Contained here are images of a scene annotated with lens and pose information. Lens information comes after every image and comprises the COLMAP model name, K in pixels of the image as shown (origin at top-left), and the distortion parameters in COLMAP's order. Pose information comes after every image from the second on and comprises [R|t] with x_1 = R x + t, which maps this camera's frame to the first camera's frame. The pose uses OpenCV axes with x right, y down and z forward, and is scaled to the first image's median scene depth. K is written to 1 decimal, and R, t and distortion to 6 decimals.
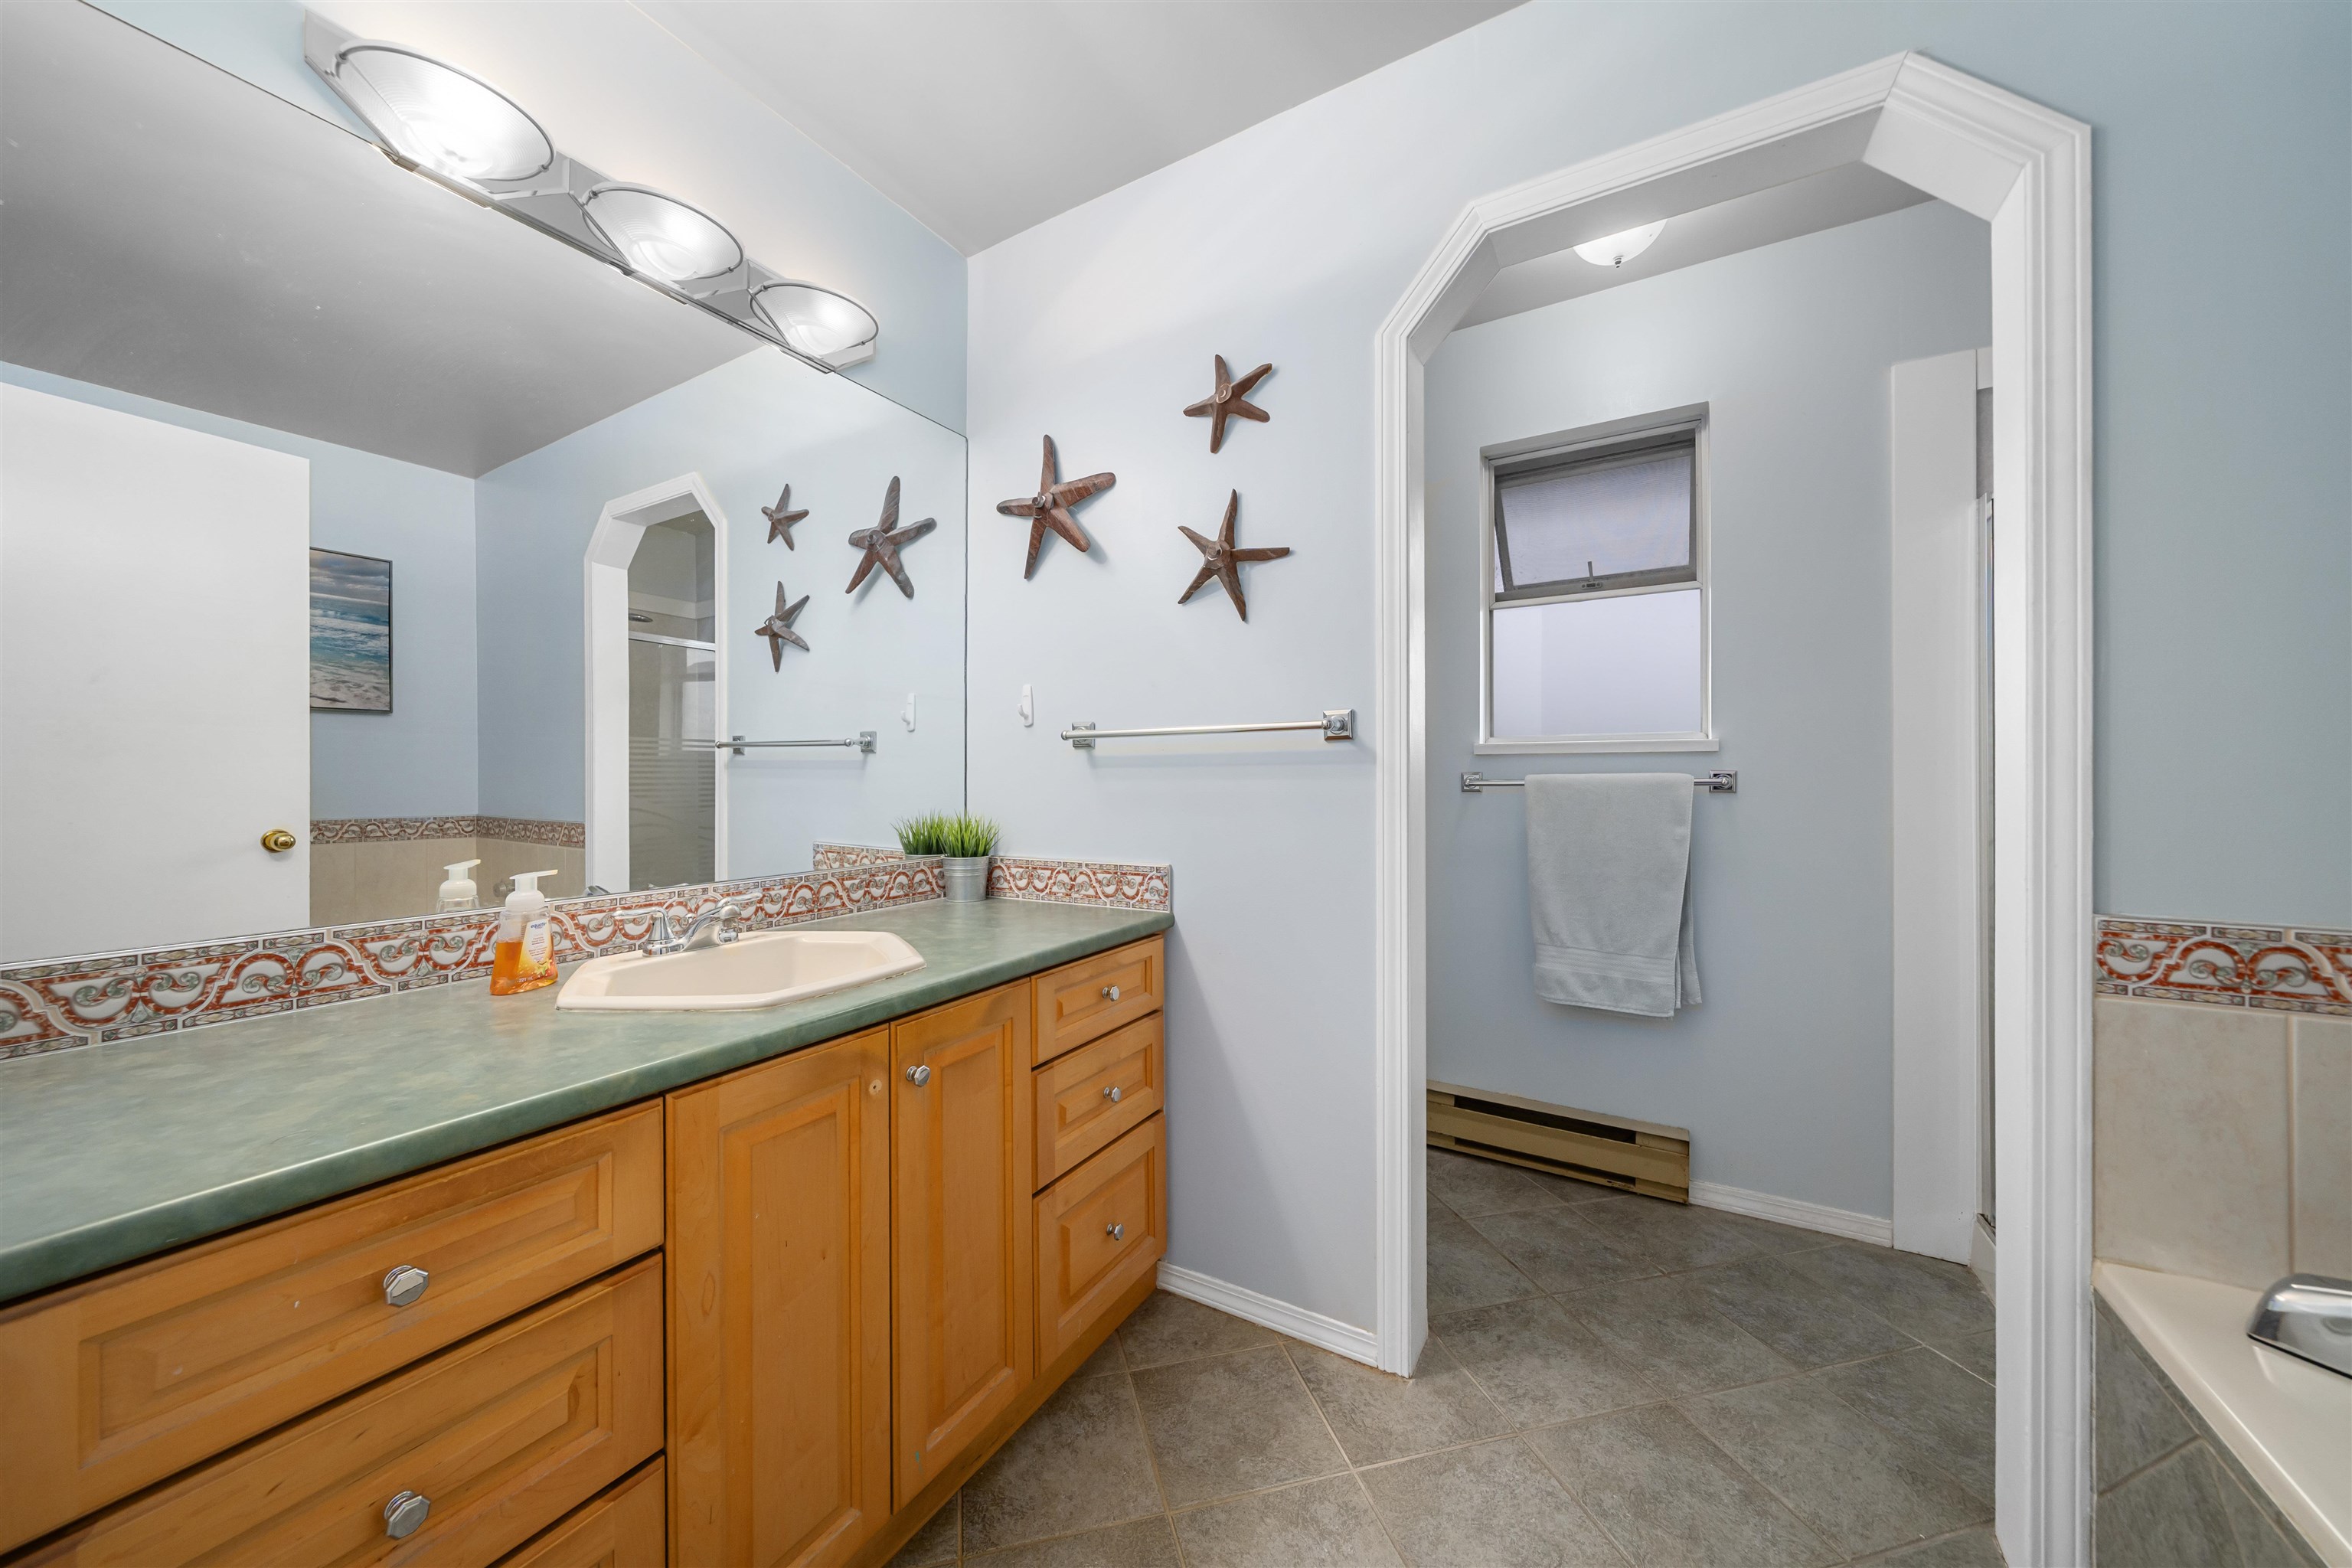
lens RADIAL K [[816.4, 0, 1163.1], [0, 816.4, 790.5], [0, 0, 1]] dist [-0.001289, -0.000370]
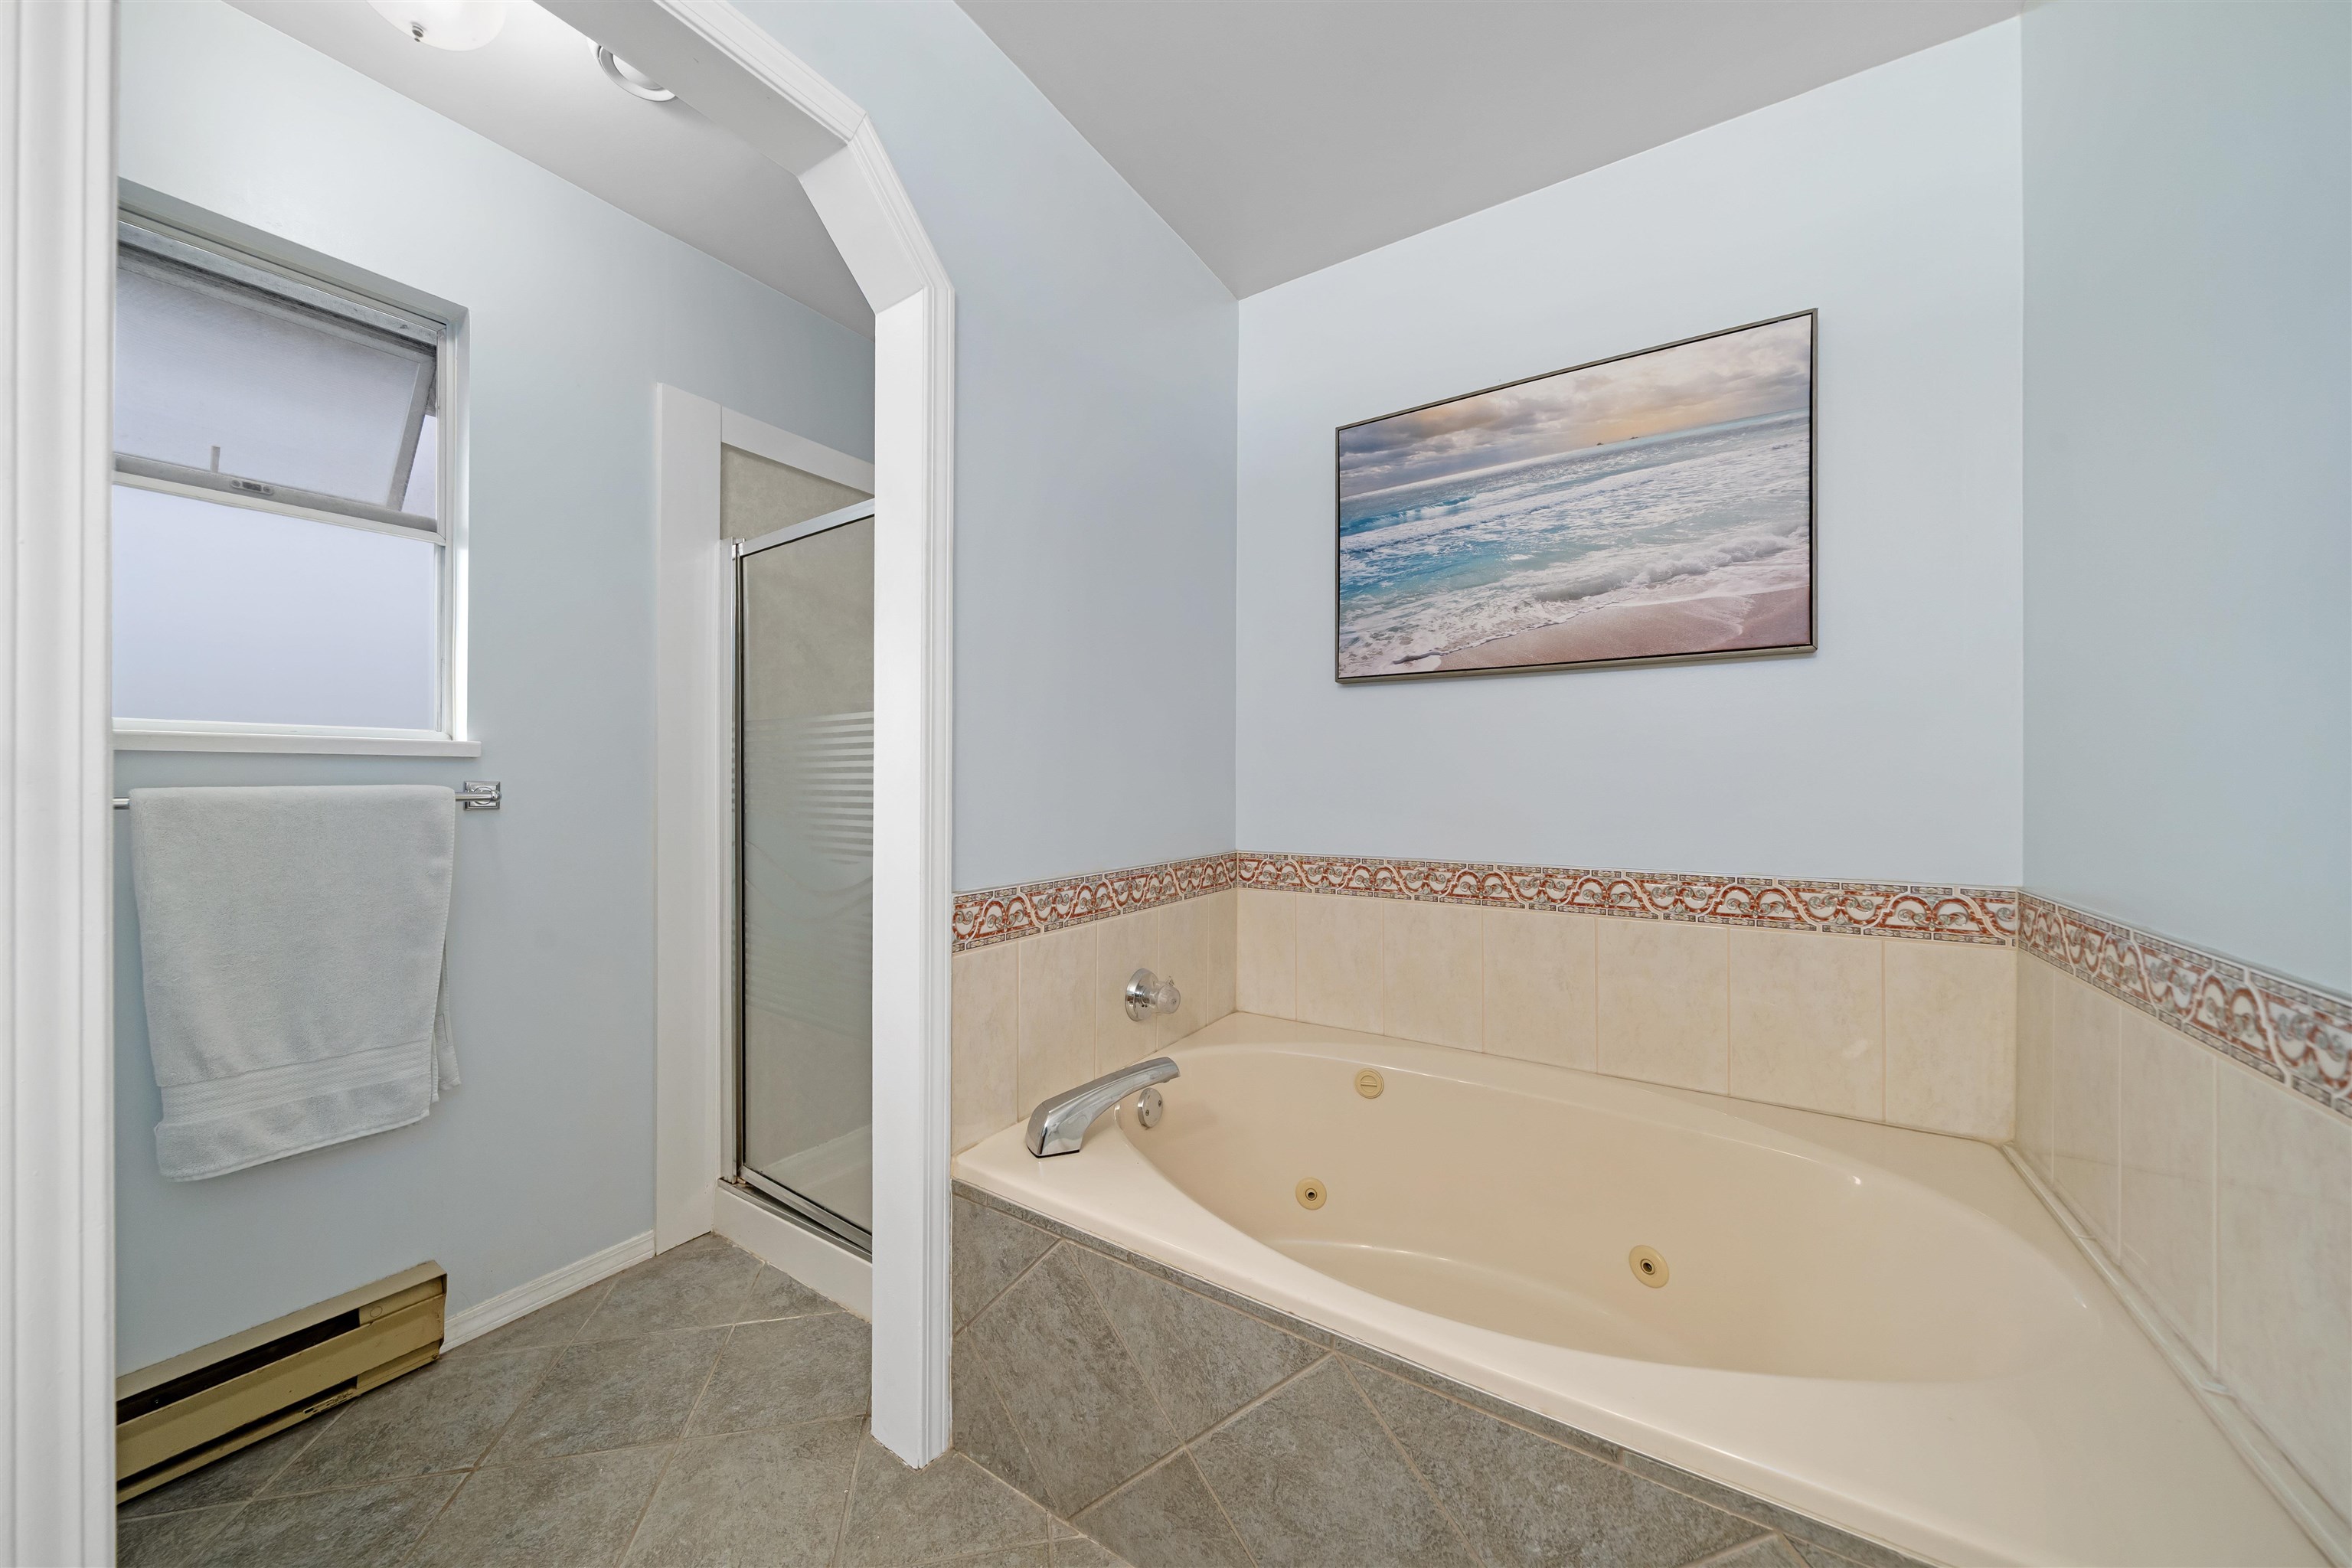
lens RADIAL K [[816.4, 0, 1163.1], [0, 816.4, 790.5], [0, 0, 1]] dist [-0.001289, -0.000370]
pose [[0.039122, -0.013399, 0.999145, -0.080173], [0.016072, 0.999789, 0.012779, -0.013287], [-0.999105, 0.015559, 0.039329, 0.349234]]
